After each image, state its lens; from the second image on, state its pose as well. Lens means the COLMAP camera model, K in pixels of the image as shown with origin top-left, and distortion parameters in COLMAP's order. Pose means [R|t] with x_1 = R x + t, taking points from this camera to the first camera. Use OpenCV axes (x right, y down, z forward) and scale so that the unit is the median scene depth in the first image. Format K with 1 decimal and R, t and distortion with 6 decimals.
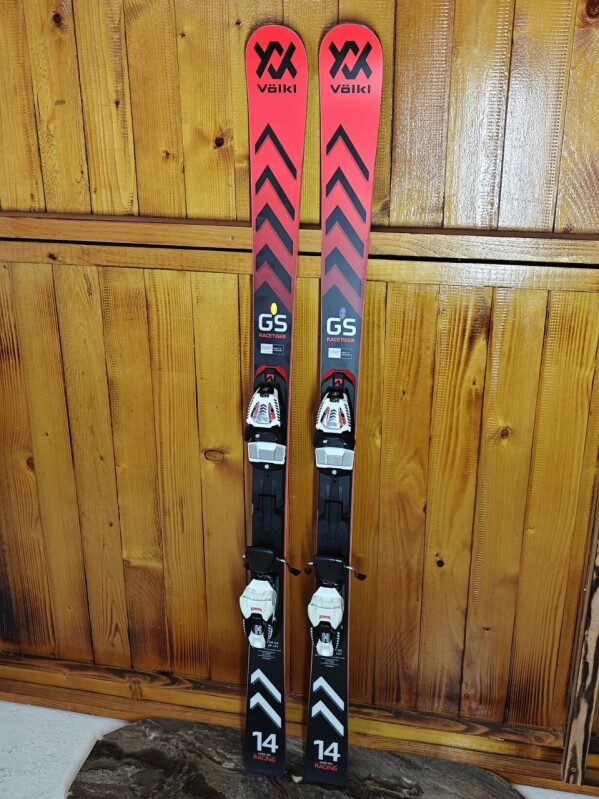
lens RADIAL K [[830.6, 0, 299.5], [0, 830.6, 399.5], [0, 0, 1]] dist [0.132405, -0.326259]
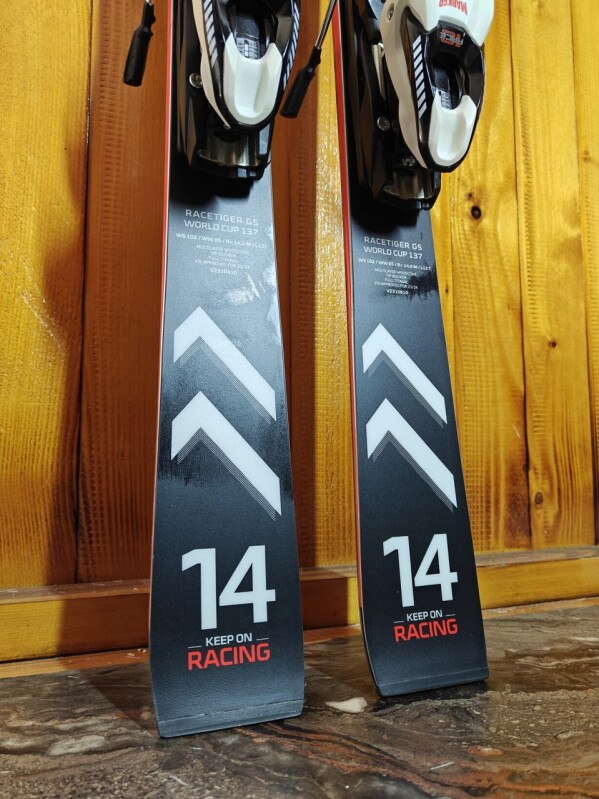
lens RADIAL K [[576.9, 0, 299.5], [0, 576.9, 399.5], [0, 0, 1]] dist [-0.004952, -0.001578]
pose [[0.849319, 0.048379, 0.525658, -0.127232], [0.190970, 0.900185, -0.391404, 0.439531], [-0.492126, 0.432811, 0.755306, 0.833520]]
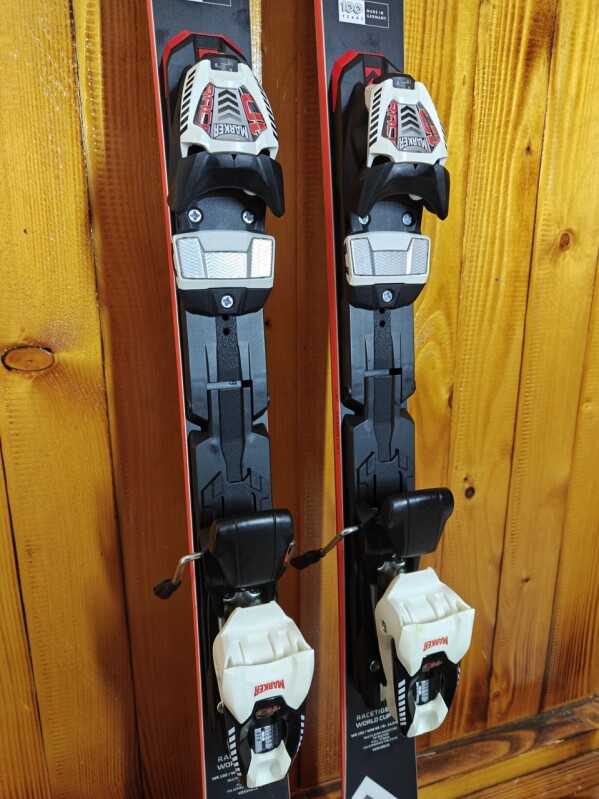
lens RADIAL K [[569.2, 0, 299.5], [0, 569.2, 399.5], [0, 0, 1]] dist [0.005042, -0.001608]
pose [[0.860330, -0.128536, 0.493266, -0.133262], [0.182121, 0.981324, -0.061932, 0.135139], [-0.476093, 0.143116, 0.867671, 0.701466]]
